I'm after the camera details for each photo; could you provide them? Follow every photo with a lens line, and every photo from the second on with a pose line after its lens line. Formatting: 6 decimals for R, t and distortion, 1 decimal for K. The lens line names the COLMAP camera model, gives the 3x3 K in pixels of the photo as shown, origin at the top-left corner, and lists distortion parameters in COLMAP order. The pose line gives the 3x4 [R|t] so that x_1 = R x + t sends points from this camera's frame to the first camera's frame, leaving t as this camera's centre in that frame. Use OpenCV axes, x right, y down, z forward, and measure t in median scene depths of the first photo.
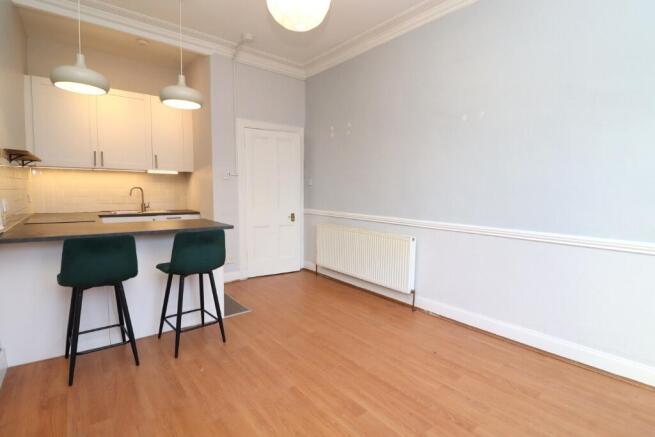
lens RADIAL K [[325.4, 0, 327.5], [0, 325.4, 218.5], [0, 0, 1]] dist [-0.001055, -0.000331]
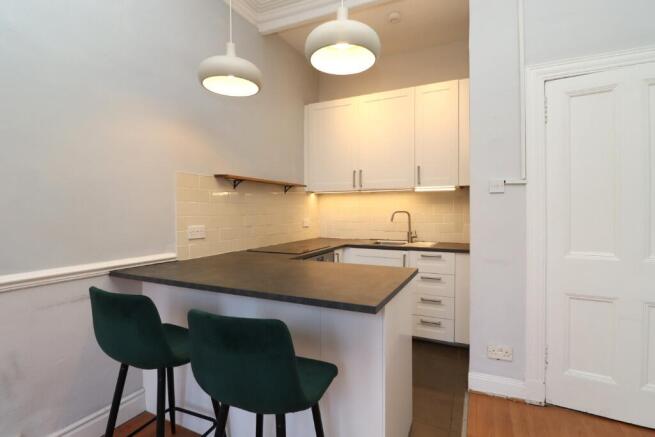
lens RADIAL K [[325.4, 0, 327.5], [0, 325.4, 218.5], [0, 0, 1]] dist [-0.001055, -0.000331]
pose [[0.447293, 0.008563, -0.894347, 0.027666], [-0.061053, 0.997914, -0.020980, -0.053195], [0.892301, 0.063986, 0.446883, 0.513511]]
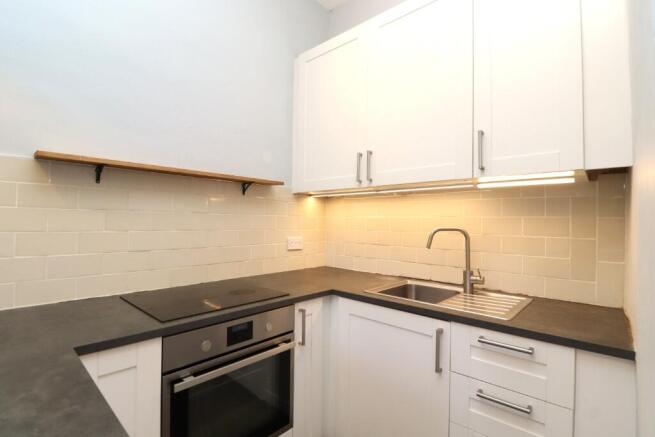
lens RADIAL K [[310.4, 0, 327.5], [0, 310.4, 218.5], [0, 0, 1]] dist [-0.025704, -0.000210]
pose [[0.164285, -0.017135, -0.986264, -0.253878], [-0.086107, 0.995783, -0.031643, -0.086055], [0.982647, 0.090123, 0.162117, 0.819344]]
